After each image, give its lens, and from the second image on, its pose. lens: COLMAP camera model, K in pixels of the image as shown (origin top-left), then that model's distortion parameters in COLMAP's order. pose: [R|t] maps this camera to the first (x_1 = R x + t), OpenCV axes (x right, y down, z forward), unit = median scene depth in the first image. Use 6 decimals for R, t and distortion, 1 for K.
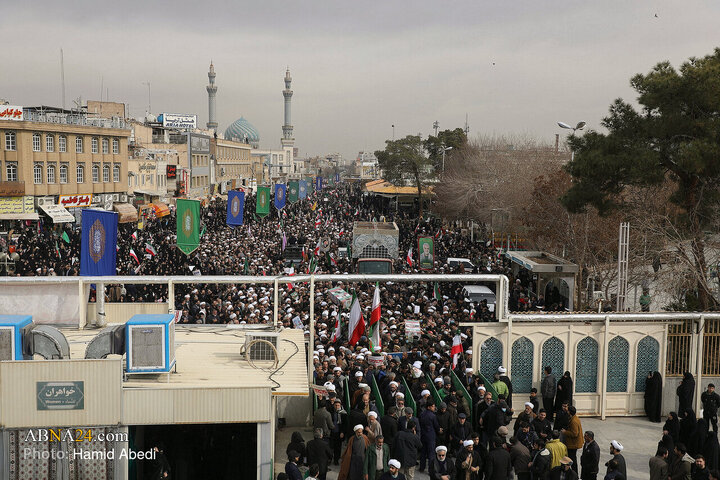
lens RADIAL K [[890.4, 0, 360.0], [0, 890.4, 240.0], [0, 0, 1]] dist [-0.080006, 0.079410]
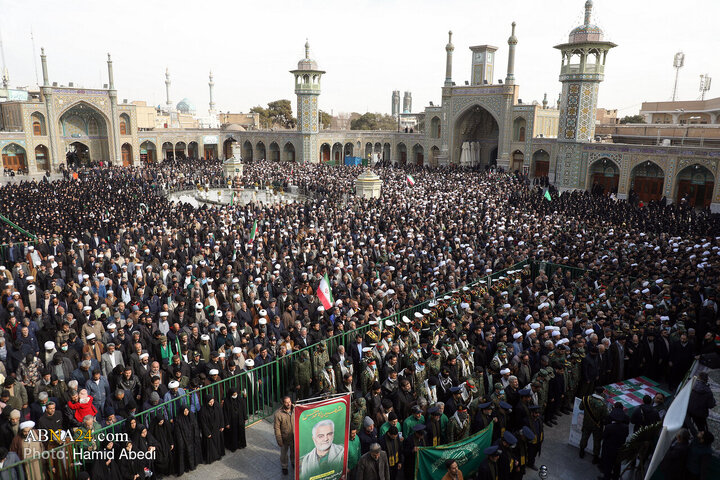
lens RADIAL K [[496.2, 0, 360.0], [0, 496.2, 240.0], [0, 0, 1]] dist [-0.059703, 0.046175]
pose [[0.980005, -0.038323, 0.195247, 0.015454], [0.009984, 0.989512, 0.144107, 0.012527], [-0.198722, -0.139276, 0.970109, -0.135889]]
